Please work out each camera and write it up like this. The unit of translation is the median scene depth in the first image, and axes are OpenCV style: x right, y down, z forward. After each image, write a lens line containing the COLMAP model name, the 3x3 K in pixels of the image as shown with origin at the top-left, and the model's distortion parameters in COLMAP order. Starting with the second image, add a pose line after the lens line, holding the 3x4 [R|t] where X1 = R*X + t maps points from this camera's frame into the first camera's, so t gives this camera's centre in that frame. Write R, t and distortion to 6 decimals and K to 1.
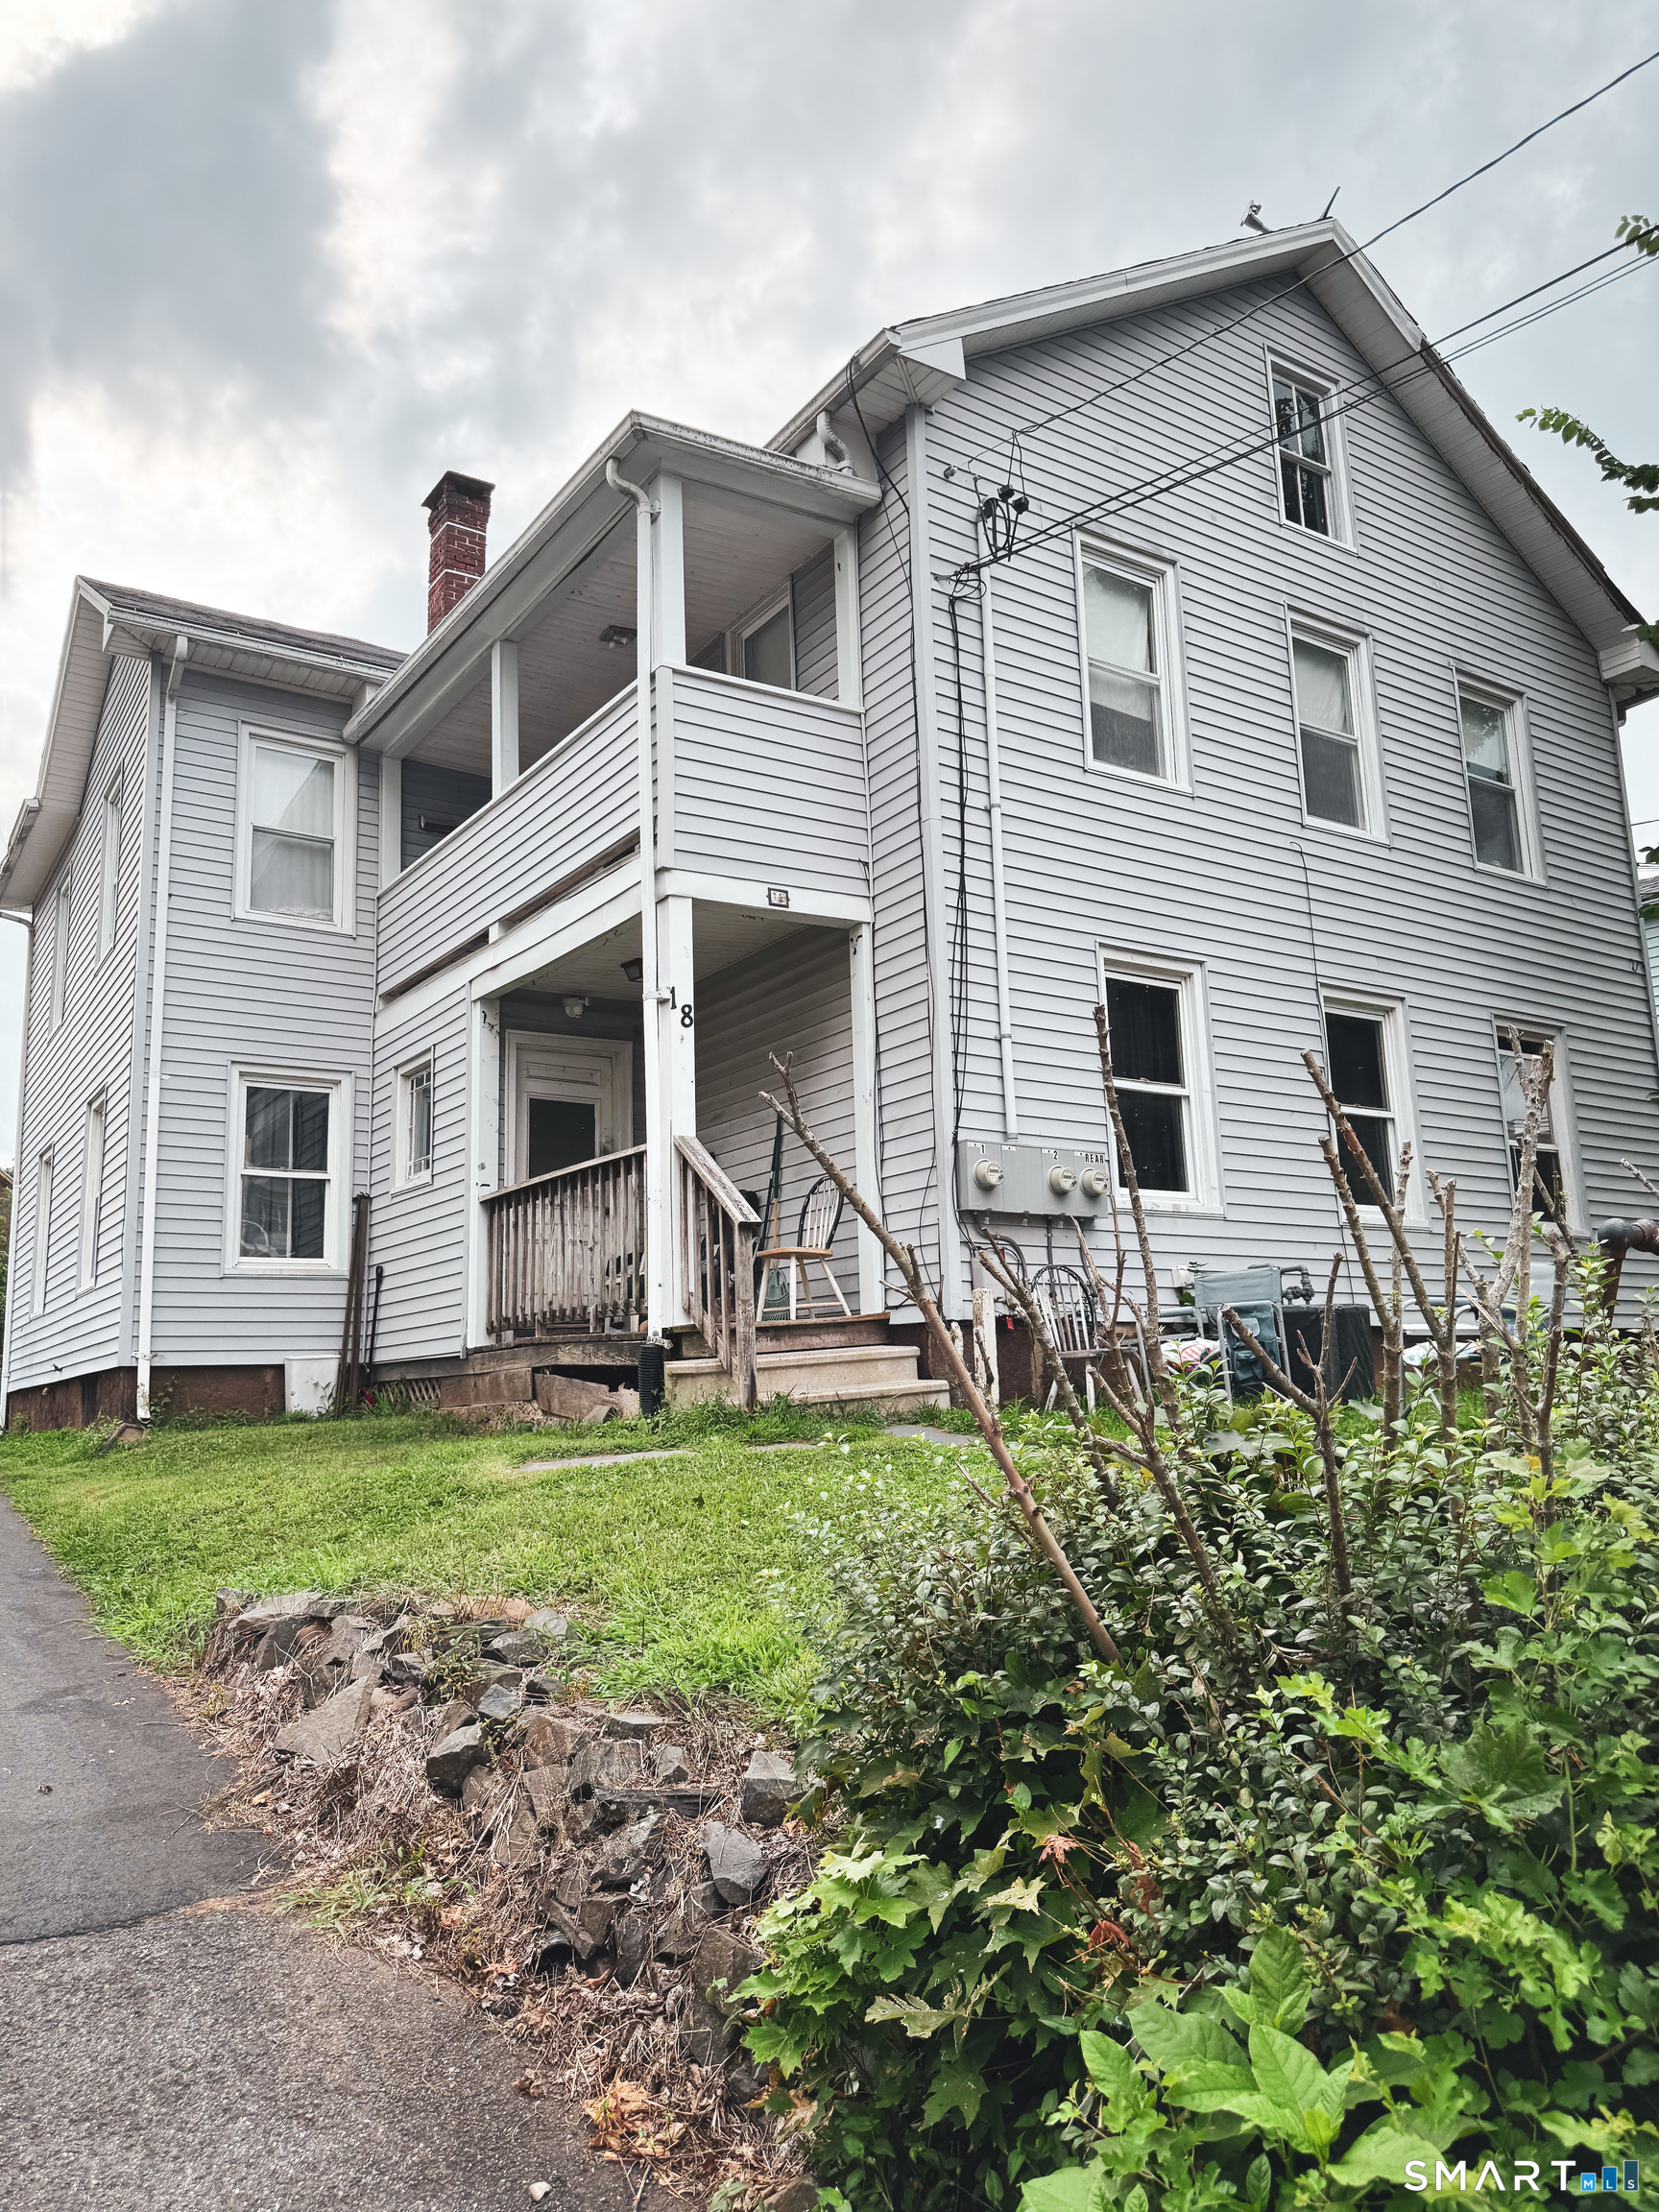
lens RADIAL K [[1576.0, 0, 816.8], [0, 1576.0, 1114.4], [0, 0, 1]] dist [0.184353, -0.436119]
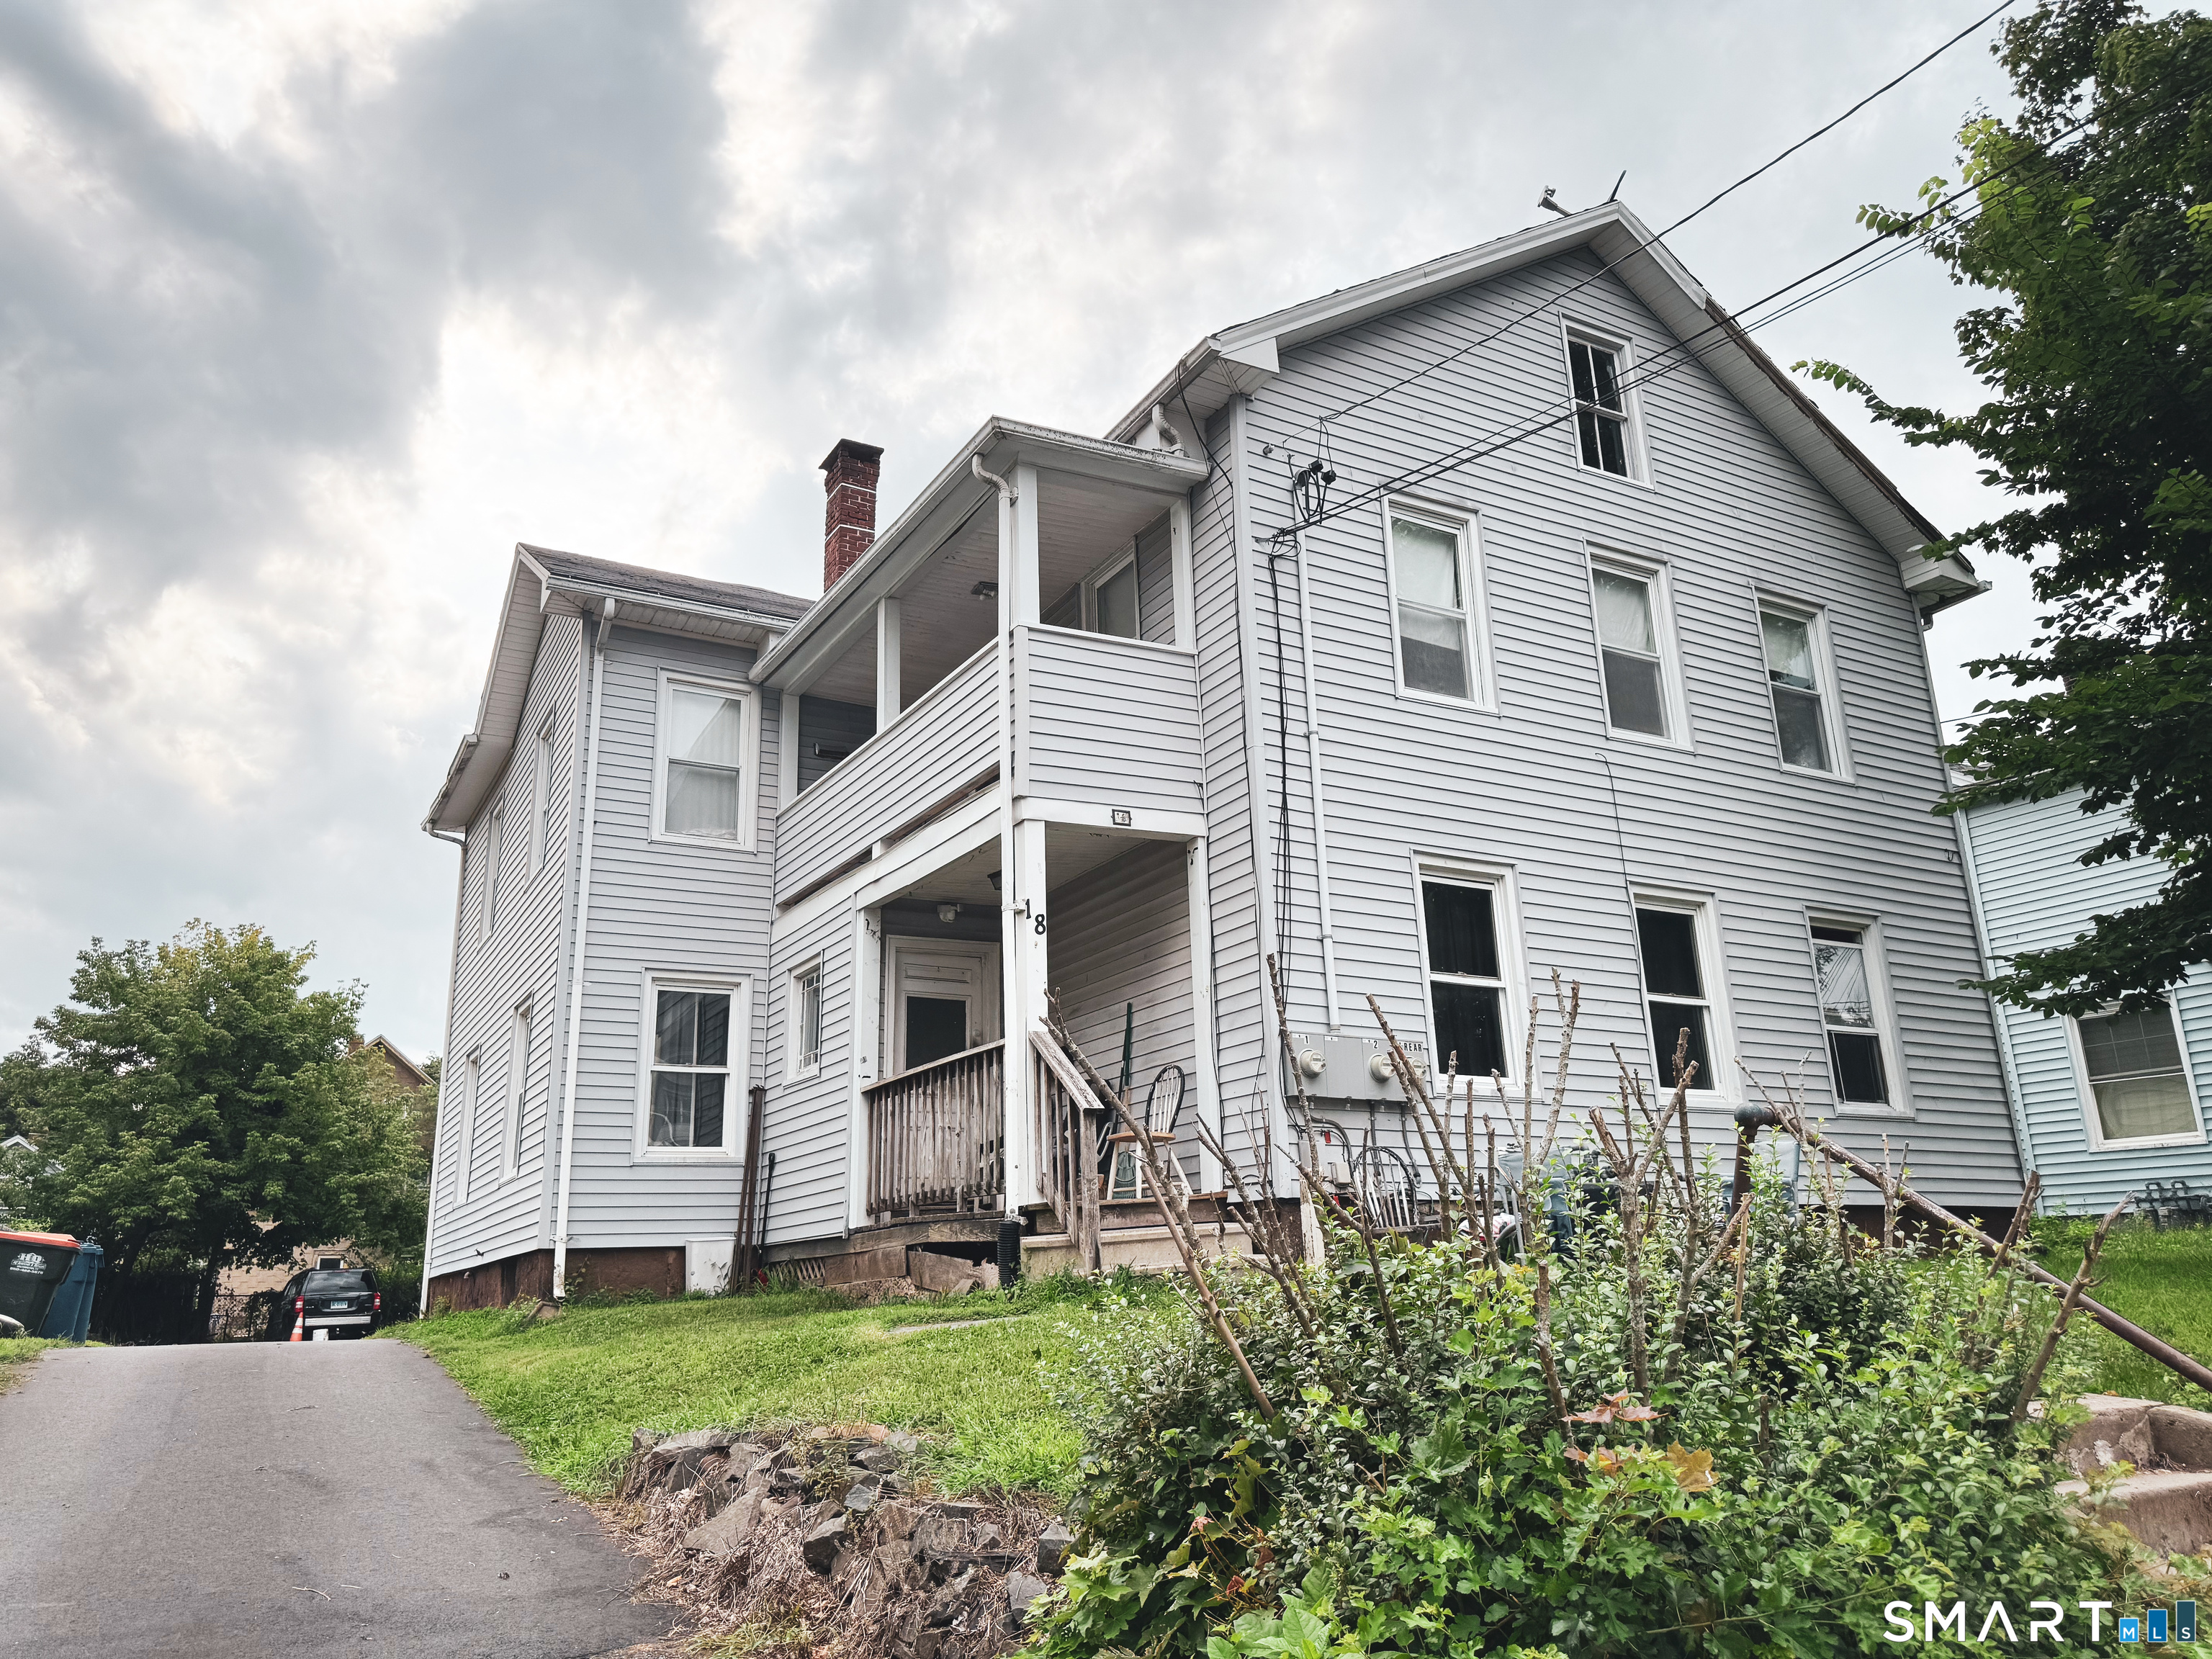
lens RADIAL K [[1576.0, 0, 1115.8], [0, 1576.0, 815.2], [0, 0, 1]] dist [0.184353, -0.436119]
pose [[0.998210, -0.020198, -0.056296, 0.033372], [0.013651, 0.993347, -0.114348, -0.008324], [0.058231, 0.113375, 0.991844, -0.119536]]
